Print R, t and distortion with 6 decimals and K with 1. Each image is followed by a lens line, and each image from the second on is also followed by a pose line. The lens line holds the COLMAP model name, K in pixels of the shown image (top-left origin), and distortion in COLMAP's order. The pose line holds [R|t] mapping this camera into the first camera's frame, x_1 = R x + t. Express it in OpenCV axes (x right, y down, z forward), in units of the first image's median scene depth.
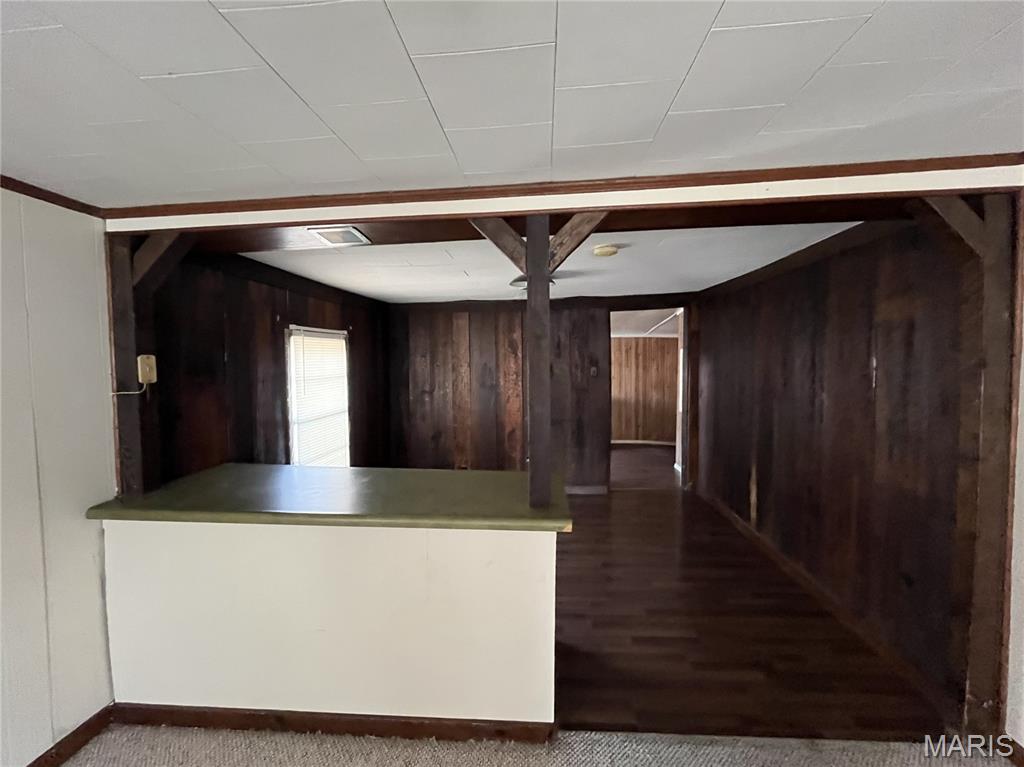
lens RADIAL K [[420.0, 0, 510.5], [0, 420.0, 379.6], [0, 0, 1]] dist [-0.000923, -0.000094]
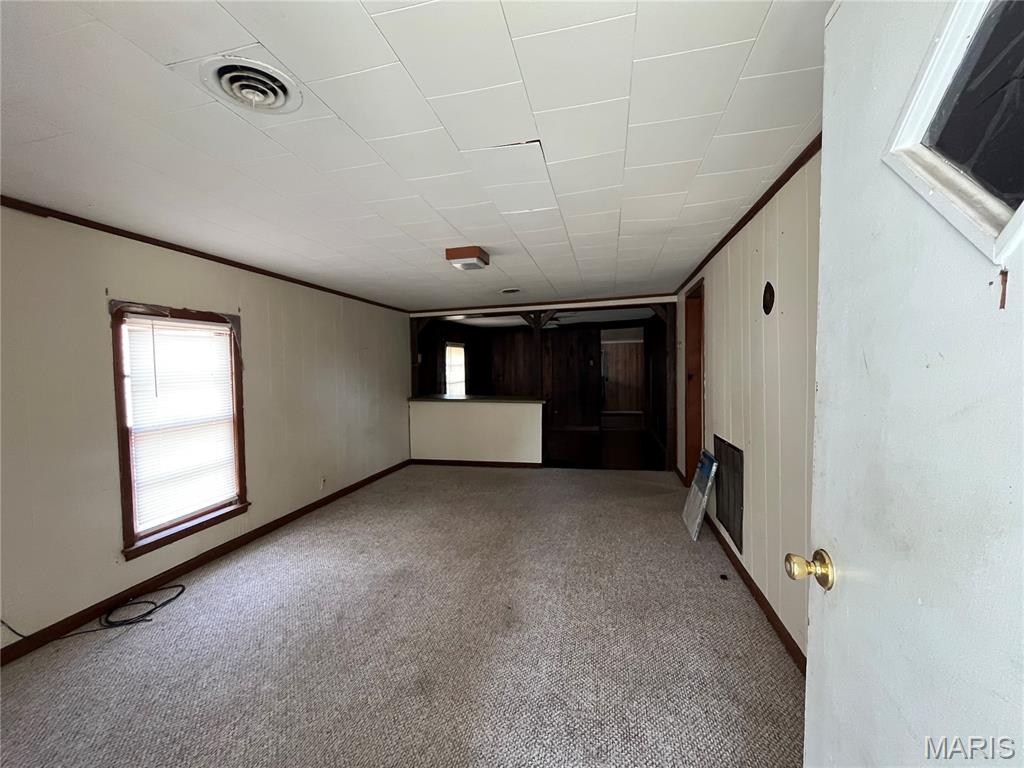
lens RADIAL K [[420.0, 0, 510.5], [0, 420.0, 380.1], [0, 0, 1]] dist [-0.000923, -0.000094]
pose [[0.987106, -0.000847, -0.160063, 0.215306], [-0.000443, 0.999968, -0.008024, 0.102885], [0.160065, 0.007992, 0.987074, -1.265089]]
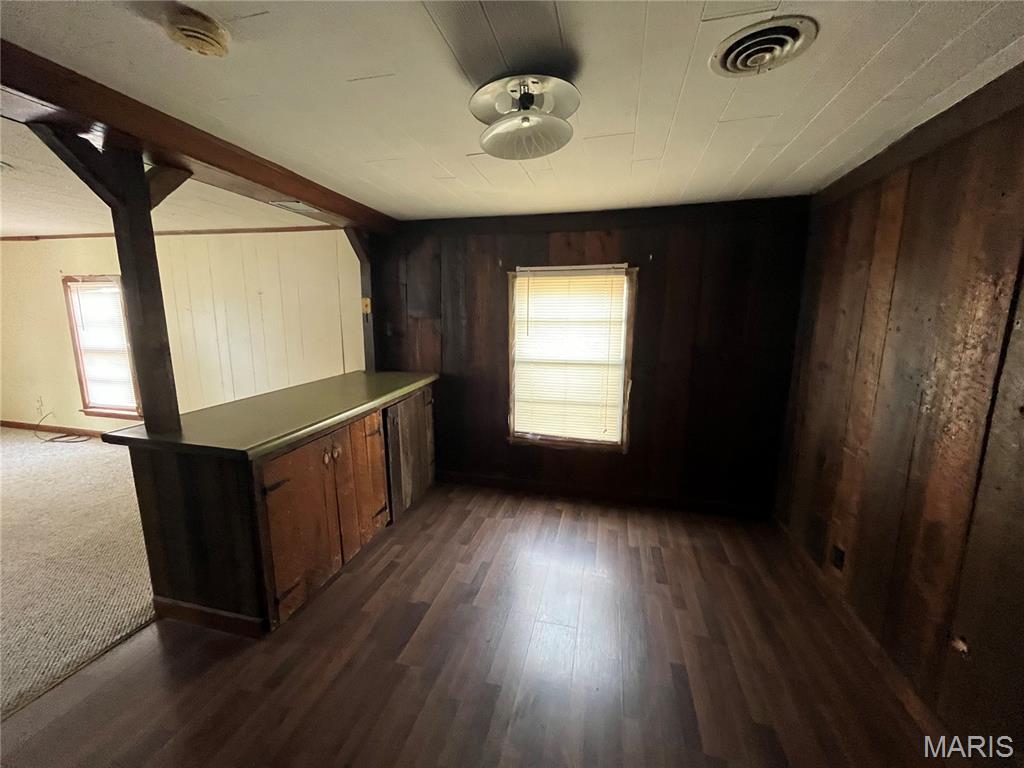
lens RADIAL K [[420.0, 0, 510.5], [0, 420.0, 380.1], [0, 0, 1]] dist [-0.000923, -0.000094]
pose [[-0.146151, 0.170936, -0.974382, 0.522203], [-0.048754, 0.982517, 0.179676, -0.039326], [0.988060, 0.073765, -0.135262, 1.096843]]
